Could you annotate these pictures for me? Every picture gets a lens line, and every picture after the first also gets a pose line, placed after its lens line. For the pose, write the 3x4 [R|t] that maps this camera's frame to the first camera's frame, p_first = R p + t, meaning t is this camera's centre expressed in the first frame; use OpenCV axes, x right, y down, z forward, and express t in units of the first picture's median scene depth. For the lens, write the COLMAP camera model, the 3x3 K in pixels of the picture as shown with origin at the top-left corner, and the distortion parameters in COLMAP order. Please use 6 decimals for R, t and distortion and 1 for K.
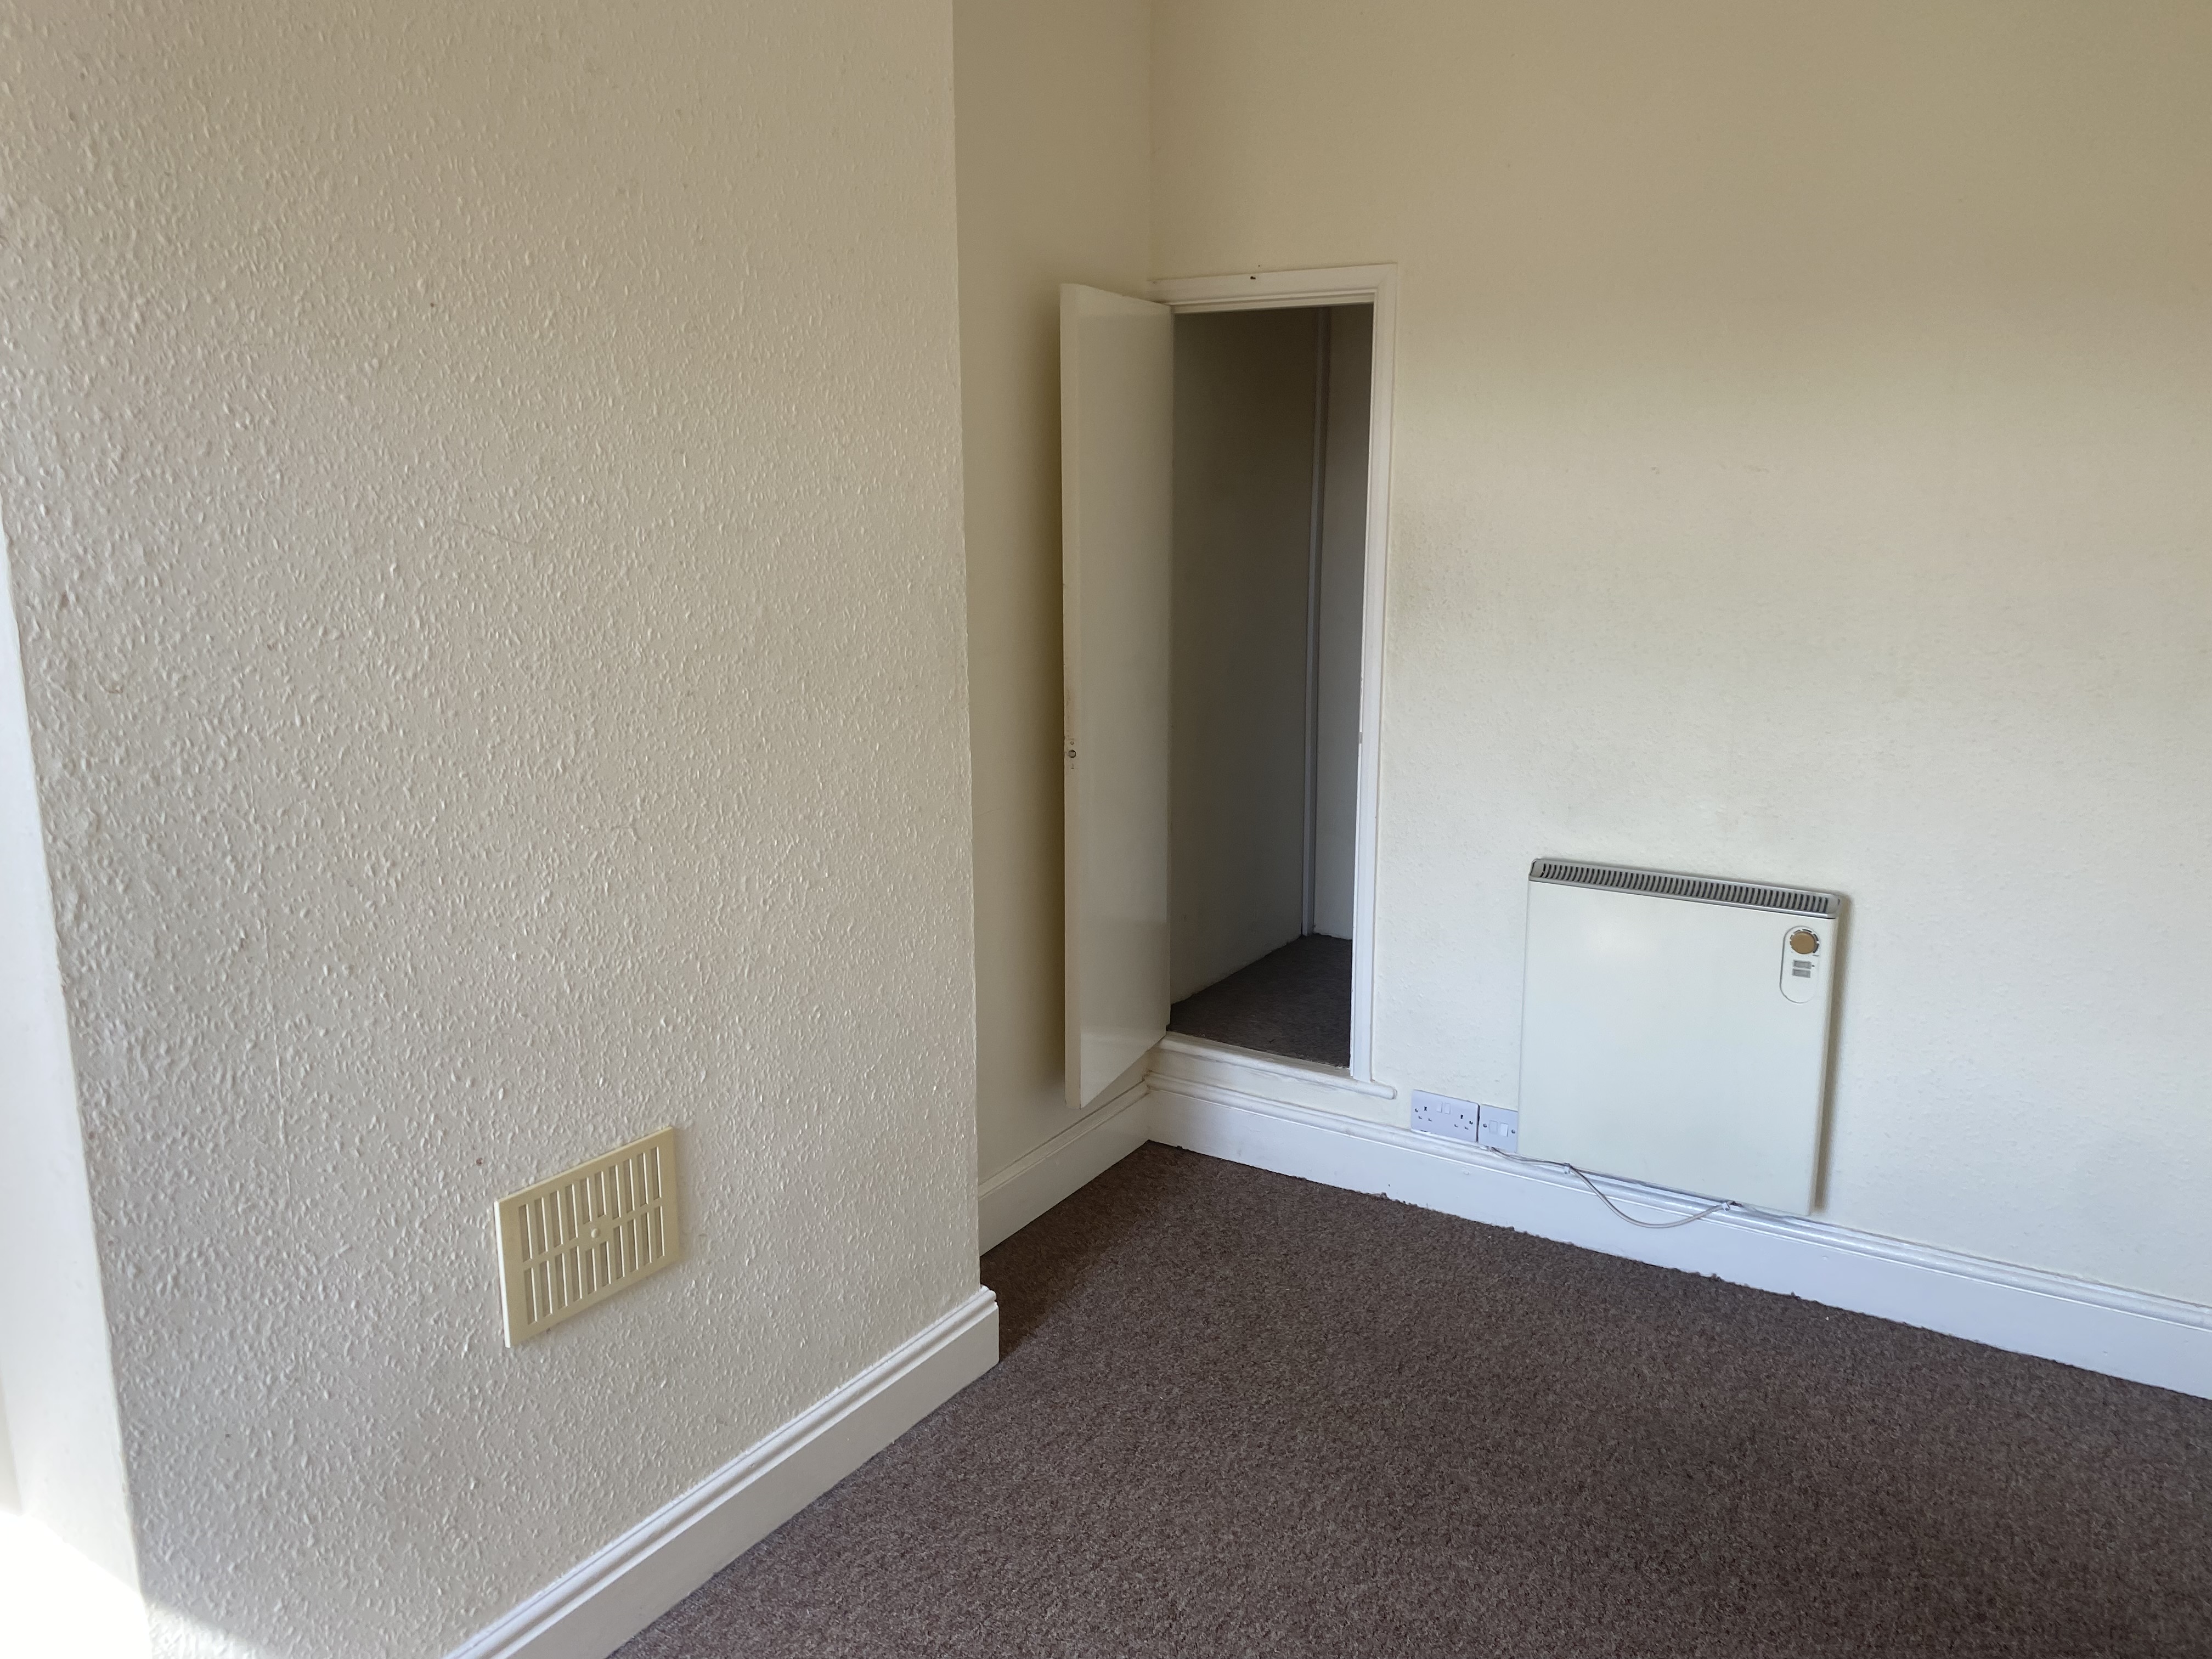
lens RADIAL K [[1679.4, 0, 1106.9], [0, 1679.4, 832.6], [0, 0, 1]] dist [0.006025, -0.011482]
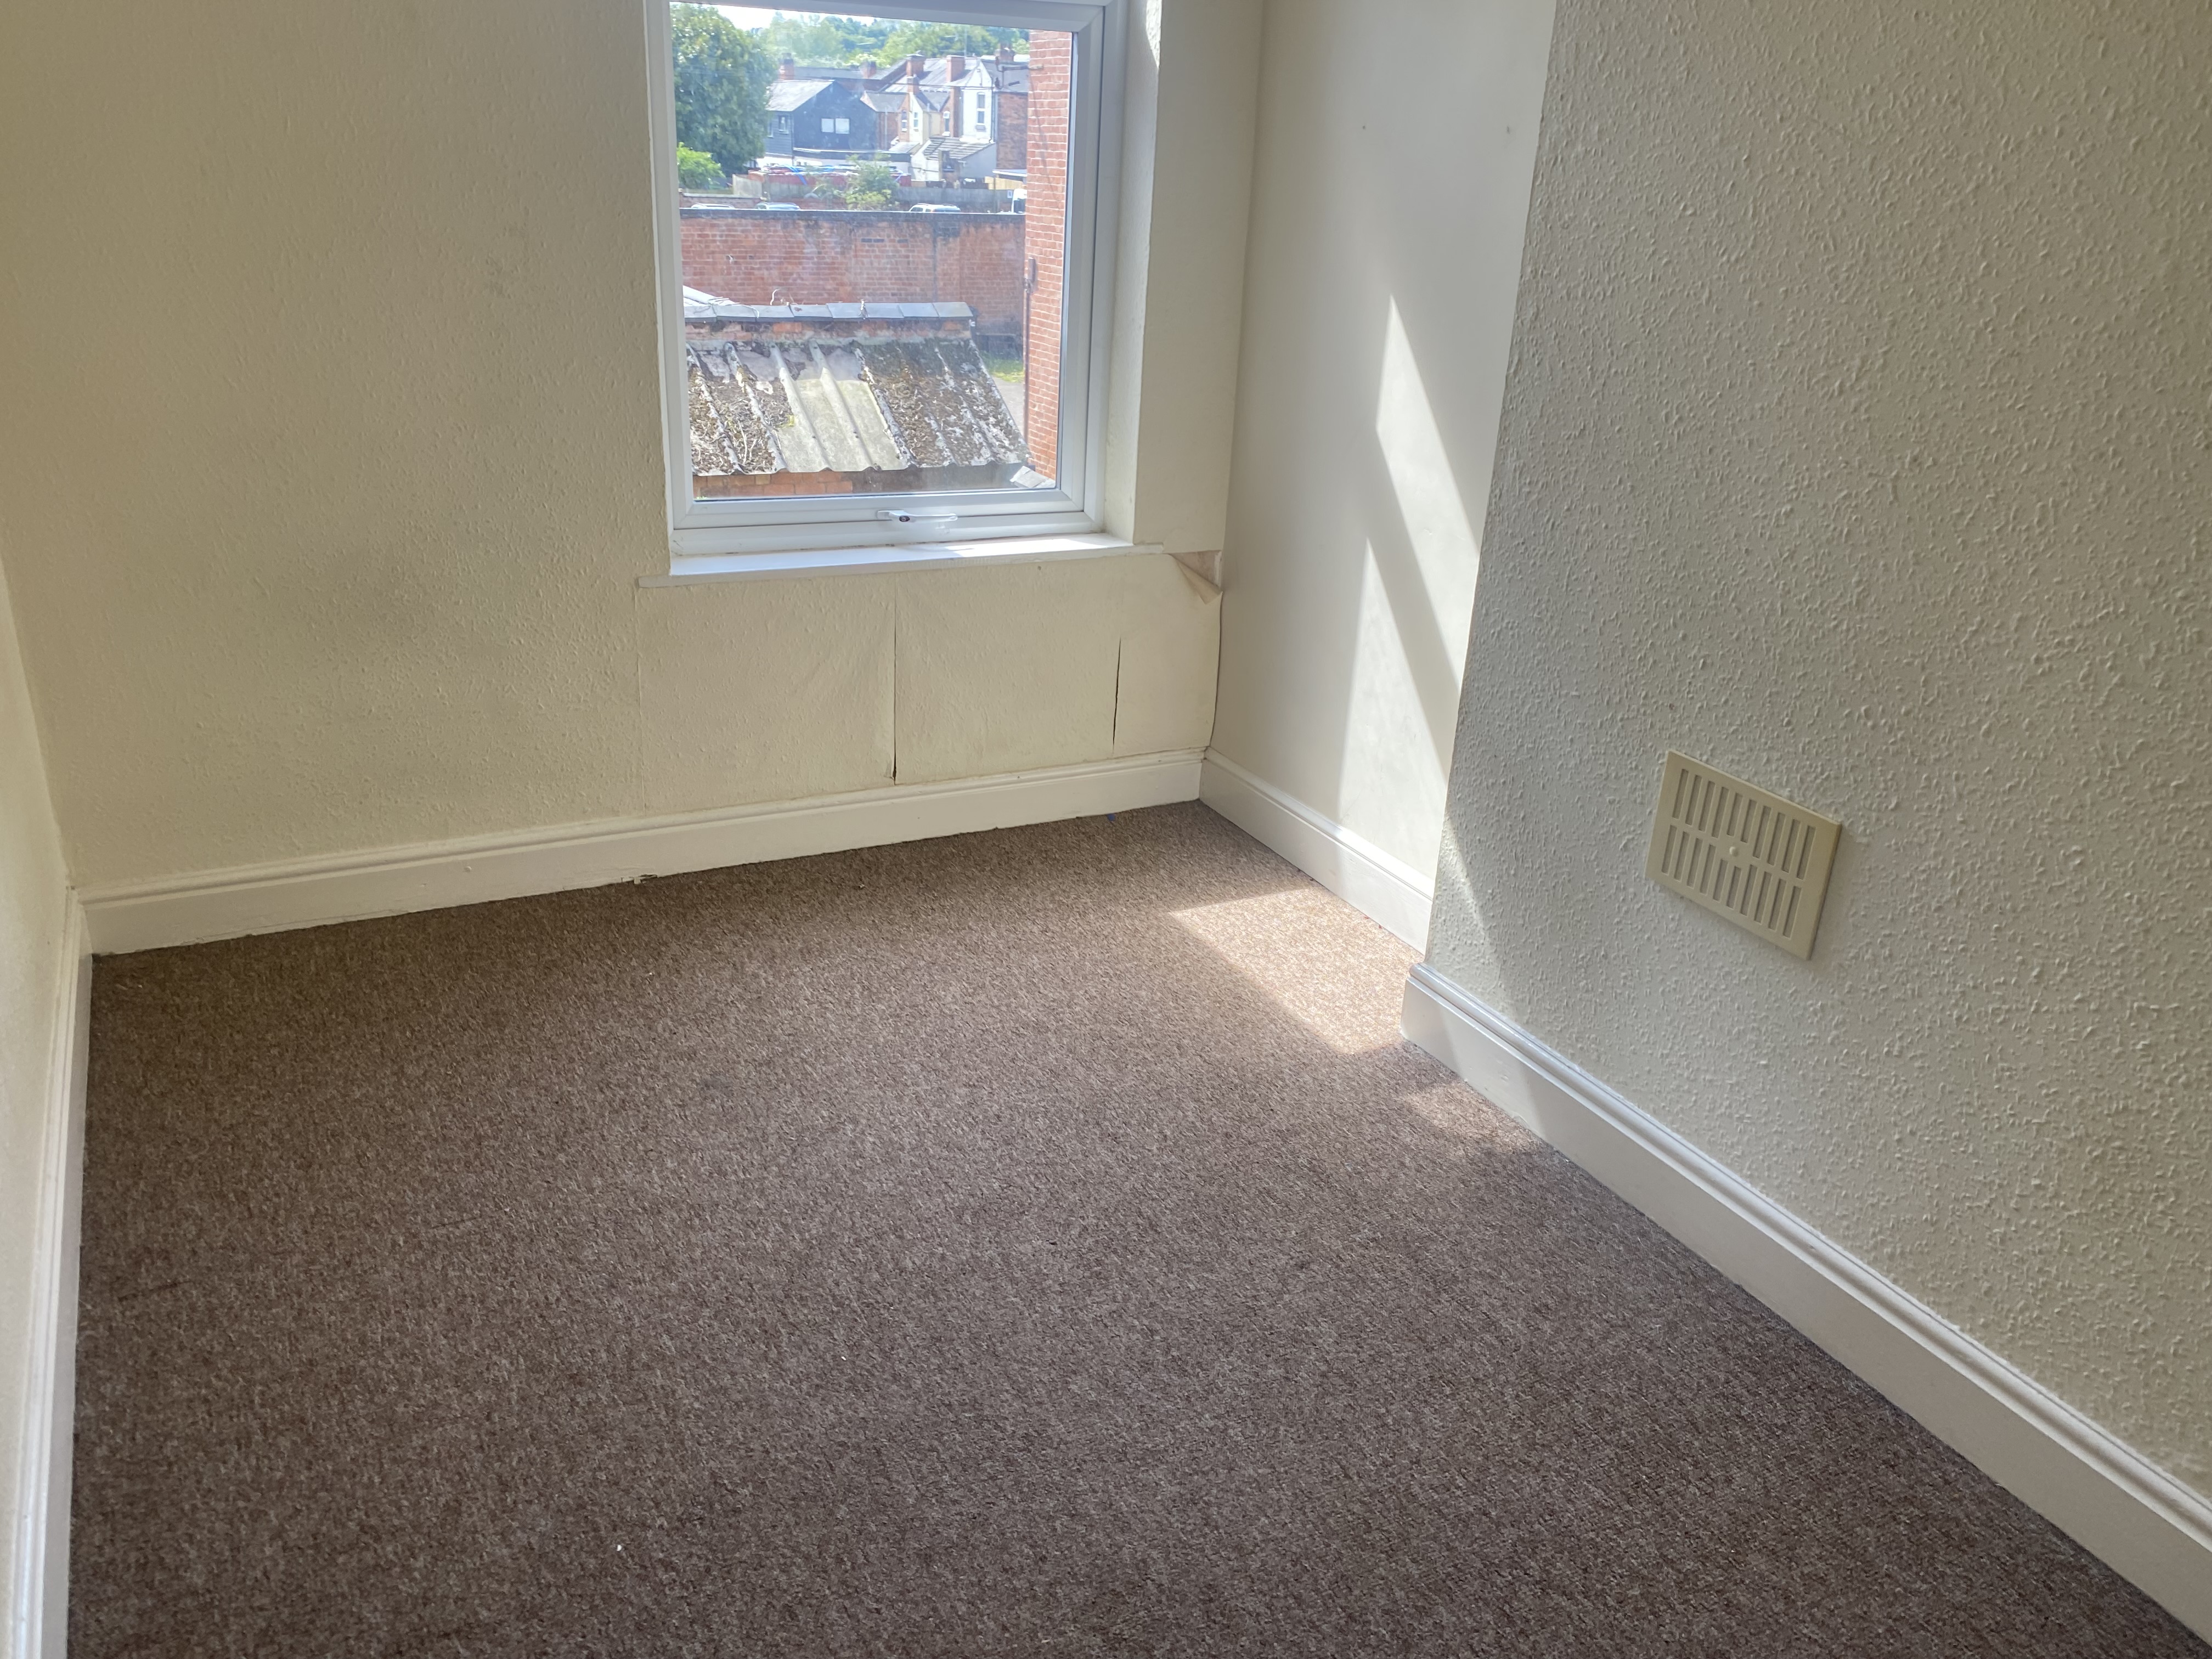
lens RADIAL K [[1679.4, 0, 1105.8], [0, 1679.4, 828.6], [0, 0, 1]] dist [0.006025, -0.011482]
pose [[-0.509077, 0.313061, -0.801769, 0.761857], [-0.218293, 0.854093, 0.472095, -0.189629], [0.832580, 0.415353, -0.366460, 1.110214]]
